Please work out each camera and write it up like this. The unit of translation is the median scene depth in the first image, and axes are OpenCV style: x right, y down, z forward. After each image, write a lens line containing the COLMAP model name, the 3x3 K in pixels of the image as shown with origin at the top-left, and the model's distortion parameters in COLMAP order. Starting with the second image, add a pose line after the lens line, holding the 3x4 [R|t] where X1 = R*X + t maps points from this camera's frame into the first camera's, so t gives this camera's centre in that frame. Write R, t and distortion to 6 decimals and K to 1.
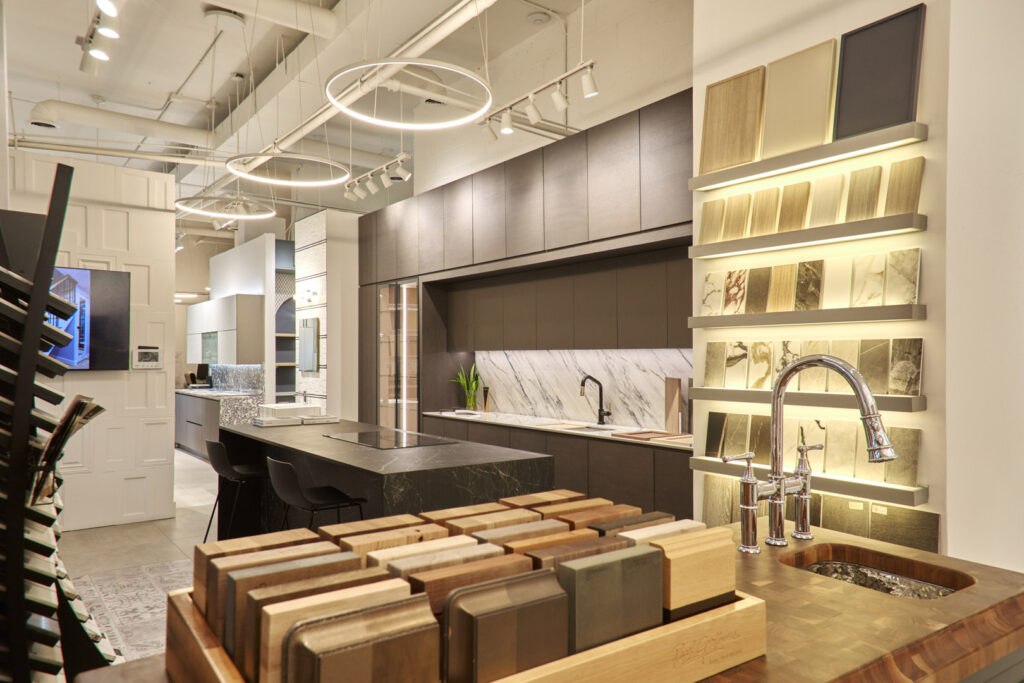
lens RADIAL K [[690.7, 0, 513.6], [0, 690.7, 350.0], [0, 0, 1]] dist [0.011653, 0.002523]
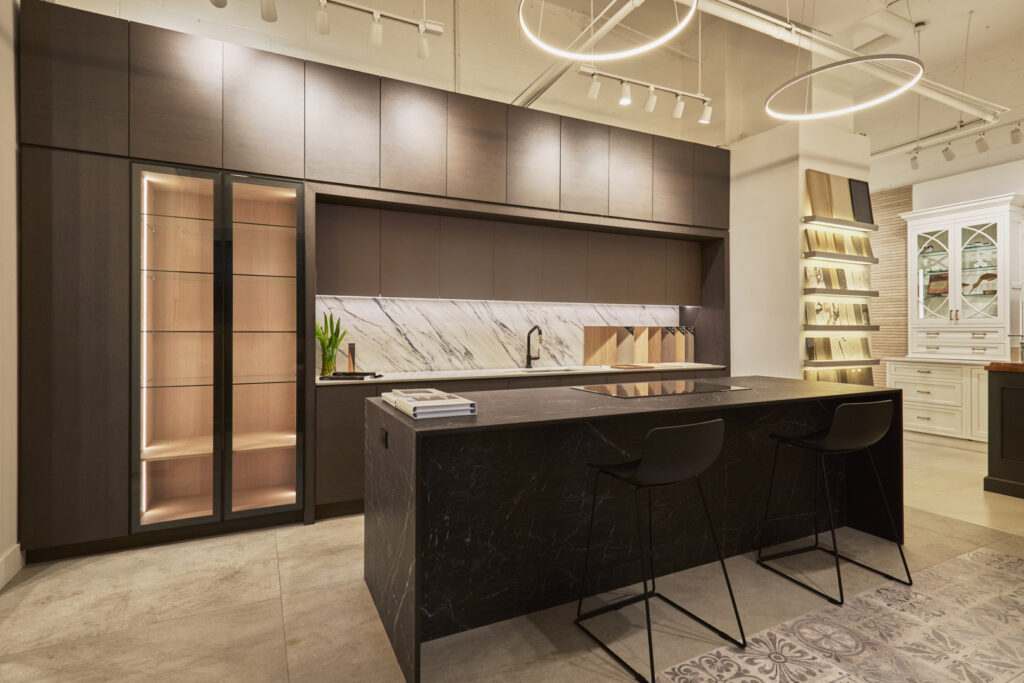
lens RADIAL K [[517.1, 0, 507.4], [0, 517.1, 328.7], [0, 0, 1]] dist [0.005720, 0.001170]
pose [[0.195625, 0.003234, 0.980673, -1.399874], [-0.011546, 0.999933, -0.000995, 0.081442], [-0.980611, -0.011128, 0.195650, 1.650928]]
